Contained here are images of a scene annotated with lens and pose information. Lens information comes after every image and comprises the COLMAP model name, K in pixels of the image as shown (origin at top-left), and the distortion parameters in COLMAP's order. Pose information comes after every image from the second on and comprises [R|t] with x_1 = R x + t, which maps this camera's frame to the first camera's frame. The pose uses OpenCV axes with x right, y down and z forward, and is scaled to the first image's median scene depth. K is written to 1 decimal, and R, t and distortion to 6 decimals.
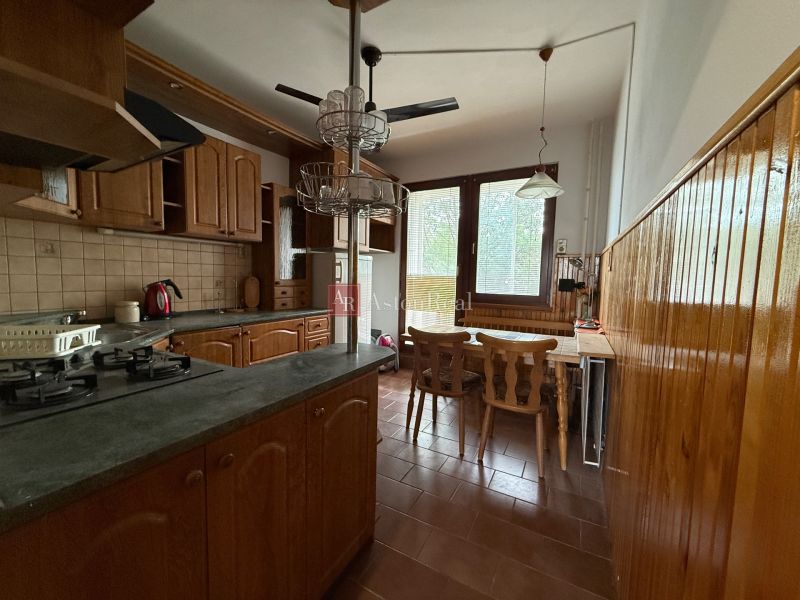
lens RADIAL K [[318.8, 0, 397.5], [0, 318.8, 299.6], [0, 0, 1]] dist [0.000516, 0.000104]
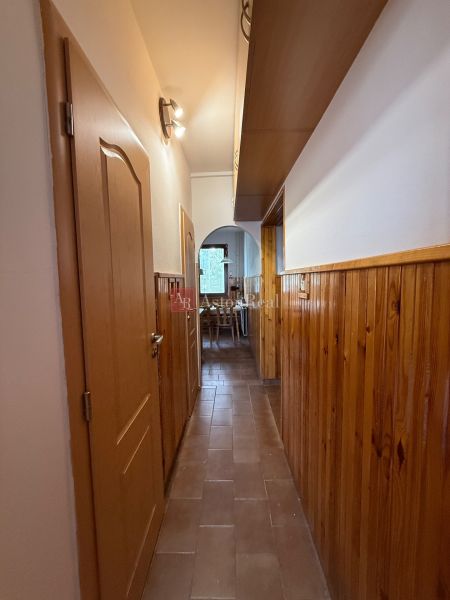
lens RADIAL K [[239.1, 0, 224.2], [0, 239.1, 298.6], [0, 0, 1]] dist [0.000516, 0.000104]
pose [[0.884458, -0.082521, 0.459265, -0.754558], [0.079301, 0.996503, 0.026335, -0.027071], [-0.459832, 0.013128, 0.887909, -1.212842]]
